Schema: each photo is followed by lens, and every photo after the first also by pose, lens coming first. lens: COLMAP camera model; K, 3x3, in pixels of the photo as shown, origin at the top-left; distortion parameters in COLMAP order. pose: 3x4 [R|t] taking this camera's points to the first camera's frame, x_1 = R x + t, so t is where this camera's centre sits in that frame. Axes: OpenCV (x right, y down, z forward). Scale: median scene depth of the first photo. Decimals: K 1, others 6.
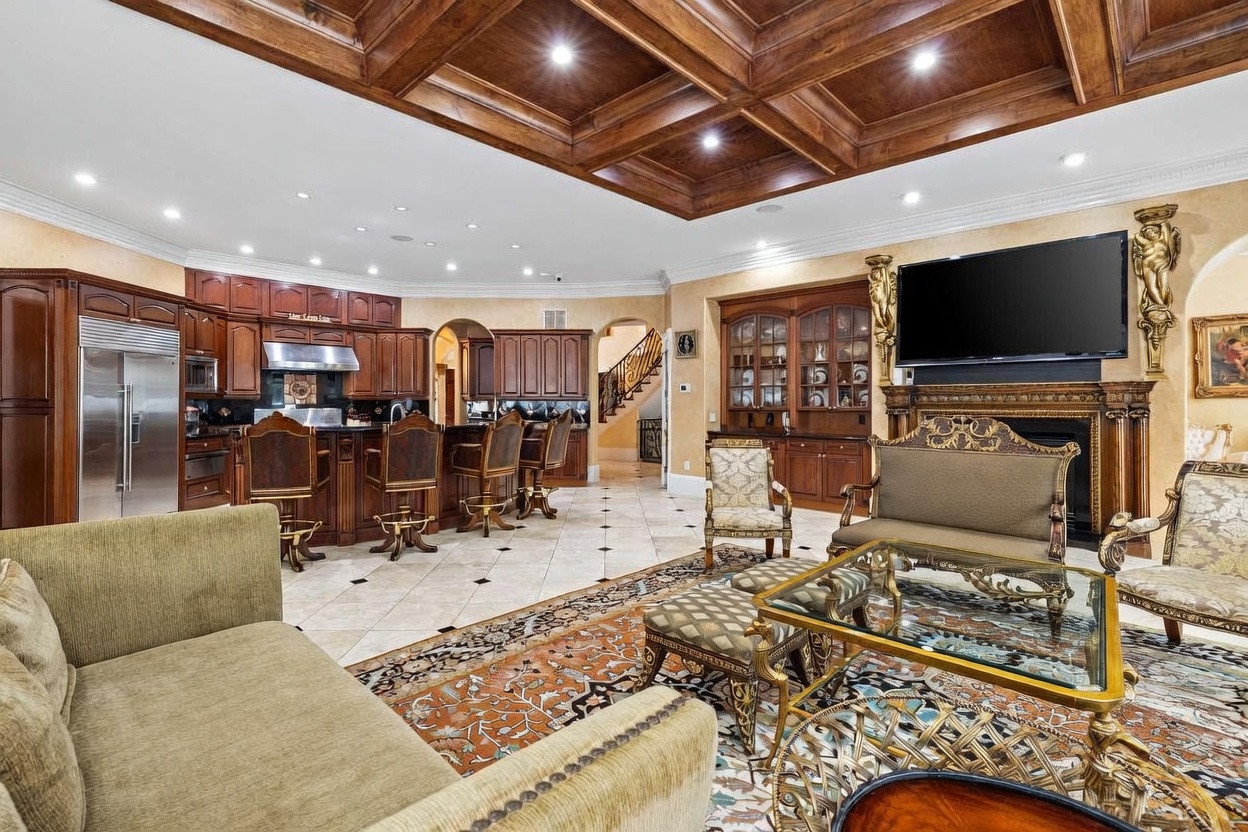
lens RADIAL K [[571.2, 0, 628.2], [0, 571.2, 402.9], [0, 0, 1]] dist [0.006471, 0.000268]
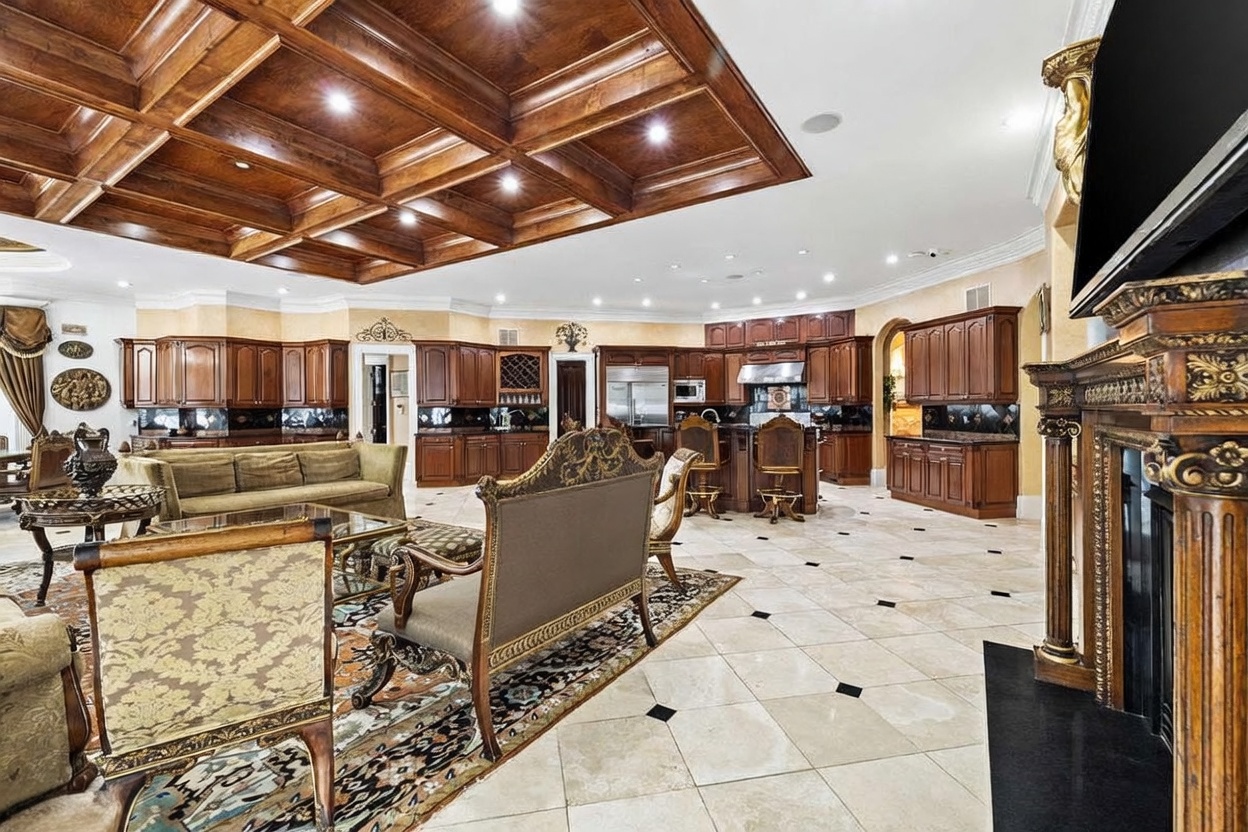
lens RADIAL K [[524.6, 0, 624.0], [0, 524.6, 411.9], [0, 0, 1]] dist [-0.004062, 0.000451]
pose [[0.163111, 0.001537, -0.986606, 0.579840], [0.002663, 0.999994, 0.001998, 0.006539], [0.986604, -0.002953, 0.163106, 0.468182]]
